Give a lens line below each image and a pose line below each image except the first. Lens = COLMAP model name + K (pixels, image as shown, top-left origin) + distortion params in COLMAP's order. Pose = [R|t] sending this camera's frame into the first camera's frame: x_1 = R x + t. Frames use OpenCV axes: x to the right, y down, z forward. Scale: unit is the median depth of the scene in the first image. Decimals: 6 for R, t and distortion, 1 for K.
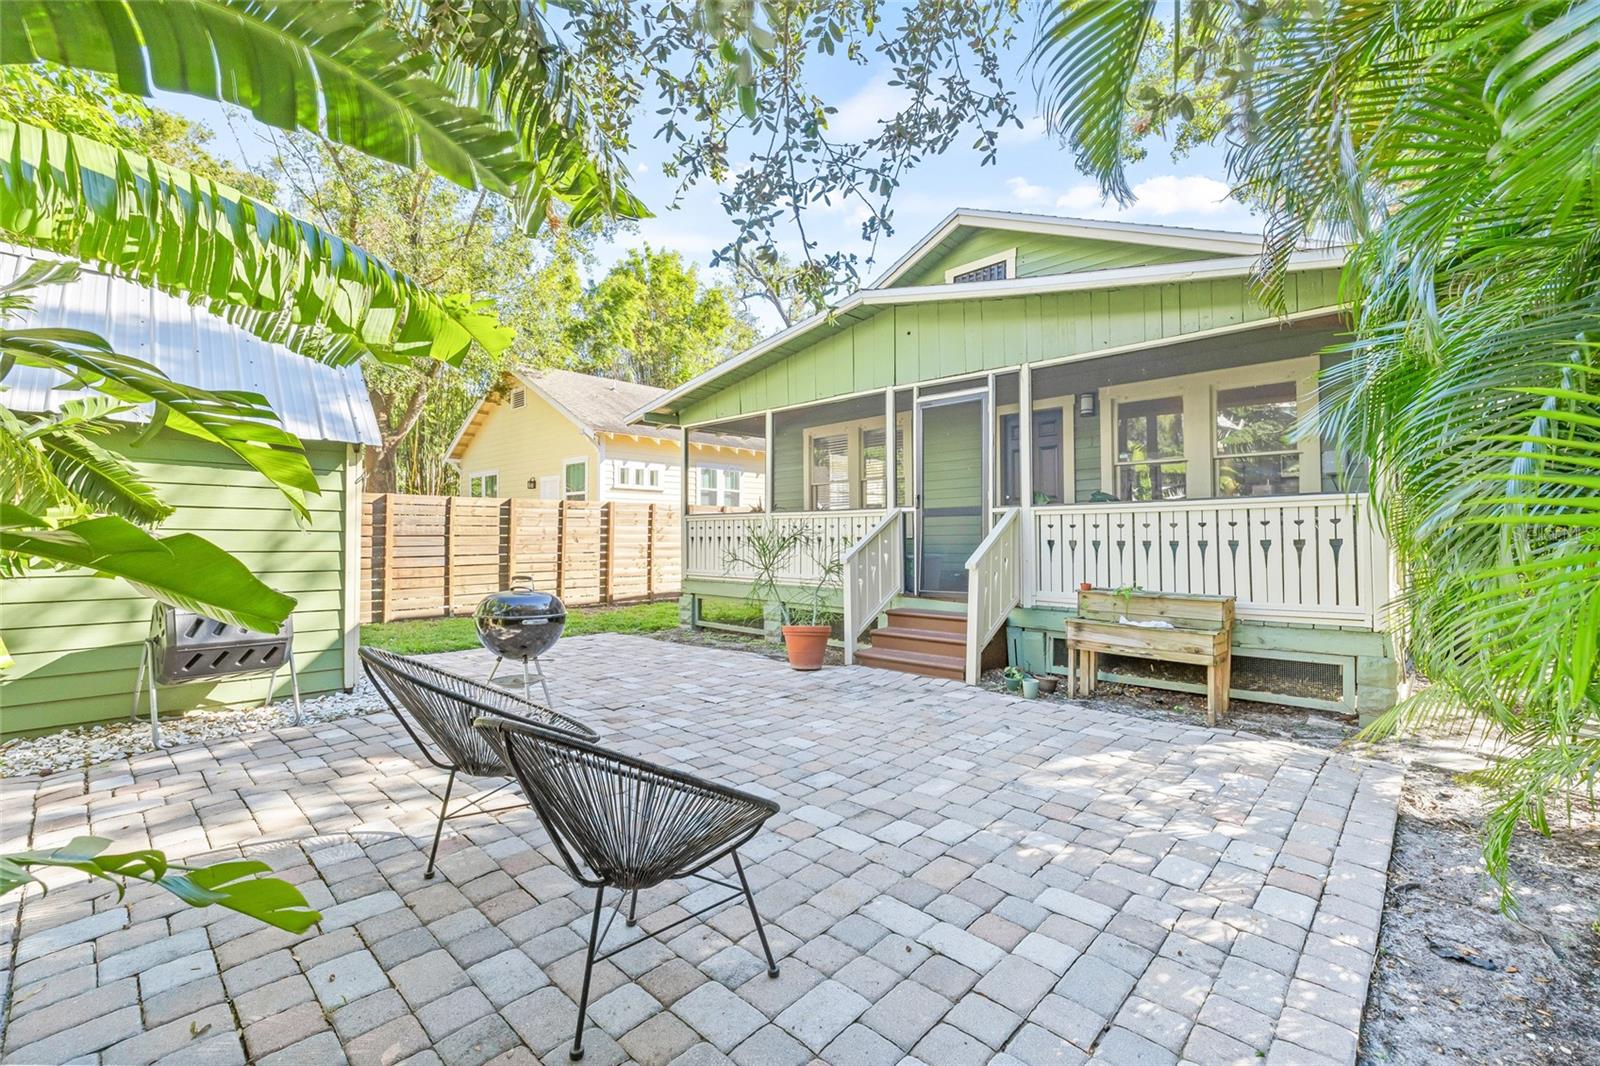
lens RADIAL K [[676.1, 0, 803.4], [0, 676.1, 530.8], [0, 0, 1]] dist [0.000560, -0.000086]
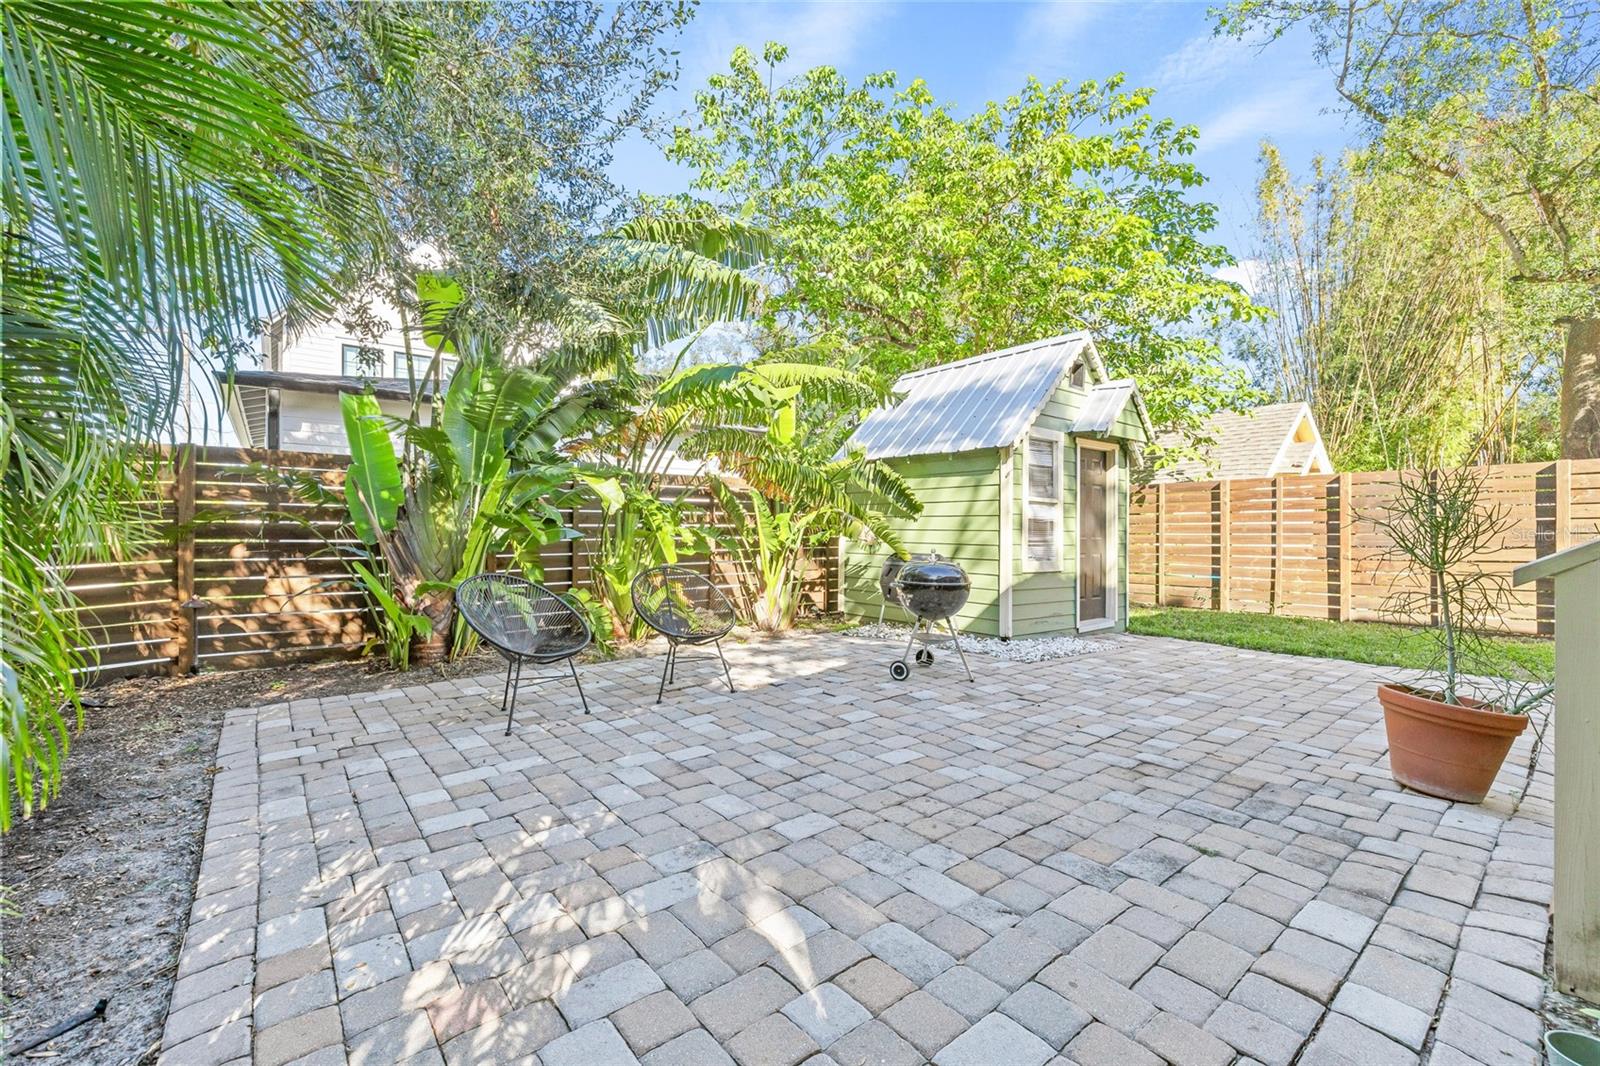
lens RADIAL K [[676.1, 0, 797.2], [0, 676.1, 535.5], [0, 0, 1]] dist [0.000560, -0.000086]
pose [[-0.150415, 0.002558, -0.988620, 1.157482], [0.008795, 0.999961, 0.001249, 0.058007], [0.988584, -0.008507, -0.150432, 1.402517]]
